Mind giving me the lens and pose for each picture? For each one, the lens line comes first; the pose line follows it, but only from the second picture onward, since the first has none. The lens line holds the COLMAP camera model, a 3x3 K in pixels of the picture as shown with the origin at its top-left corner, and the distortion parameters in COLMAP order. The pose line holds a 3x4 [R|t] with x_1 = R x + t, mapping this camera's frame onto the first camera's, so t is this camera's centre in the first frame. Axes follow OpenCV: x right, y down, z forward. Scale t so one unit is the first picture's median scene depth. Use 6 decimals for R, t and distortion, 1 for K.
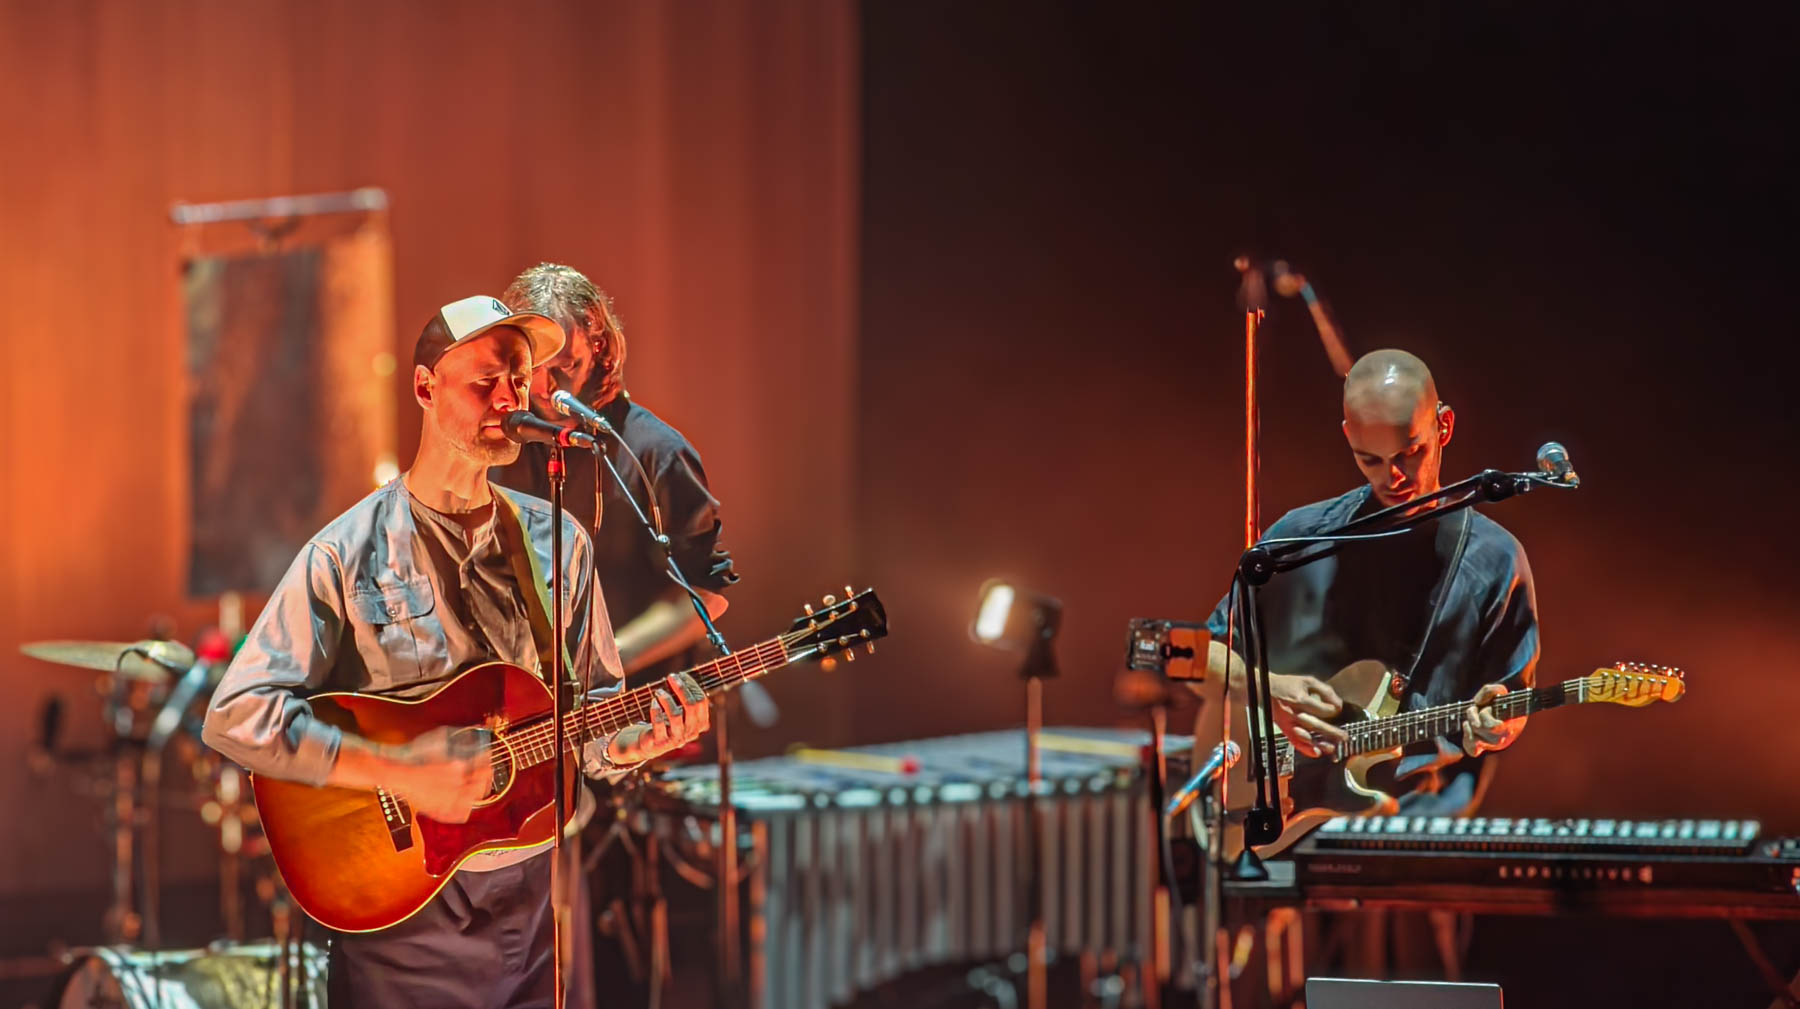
lens RADIAL K [[6674.3, 0, 889.0], [0, 6674.3, 499.7], [0, 0, 1]] dist [0.279043, 0.000000]
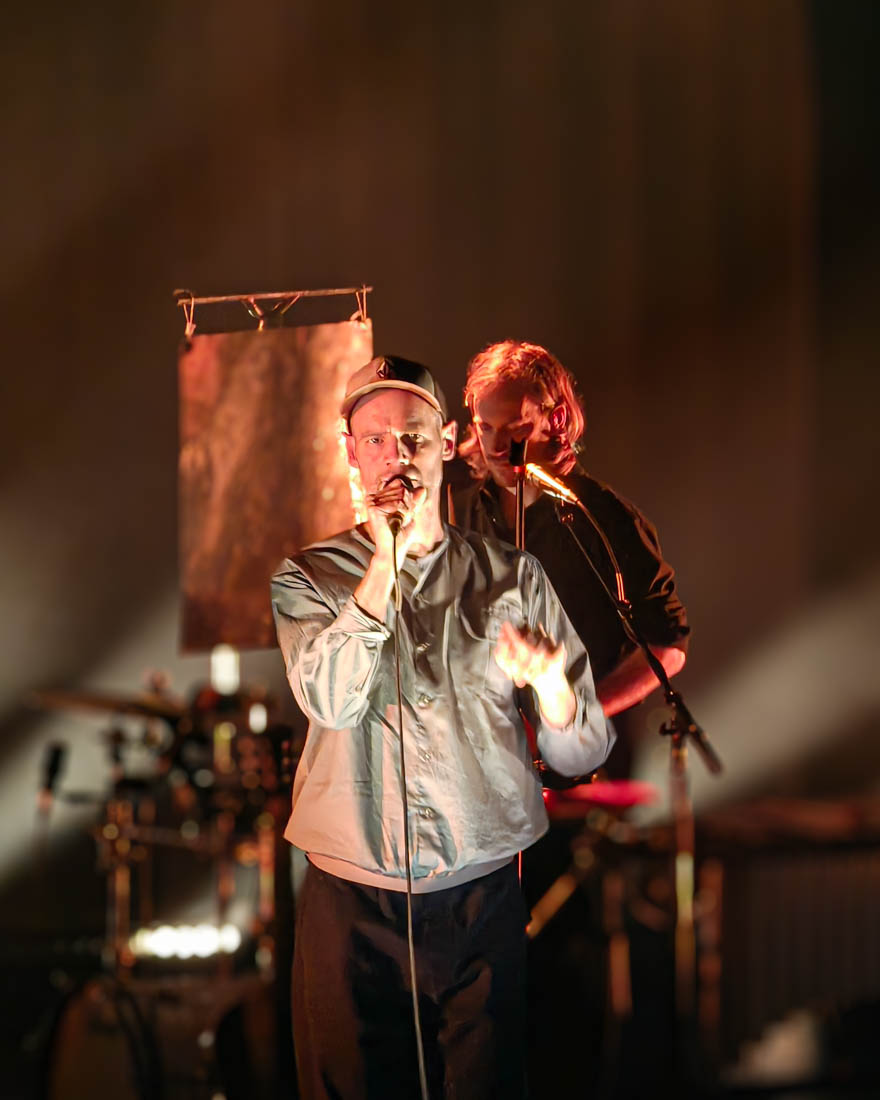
lens RADIAL K [[4727.1, 0, 439.6], [0, 4727.1, 549.1], [0, 0, 1]] dist [-1.470593, 0.000000]
pose [[0.997307, 0.014744, -0.071846, -0.009465], [-0.014797, 0.999890, -0.000213, -0.002484], [0.071835, 0.001276, 0.997416, 0.249689]]
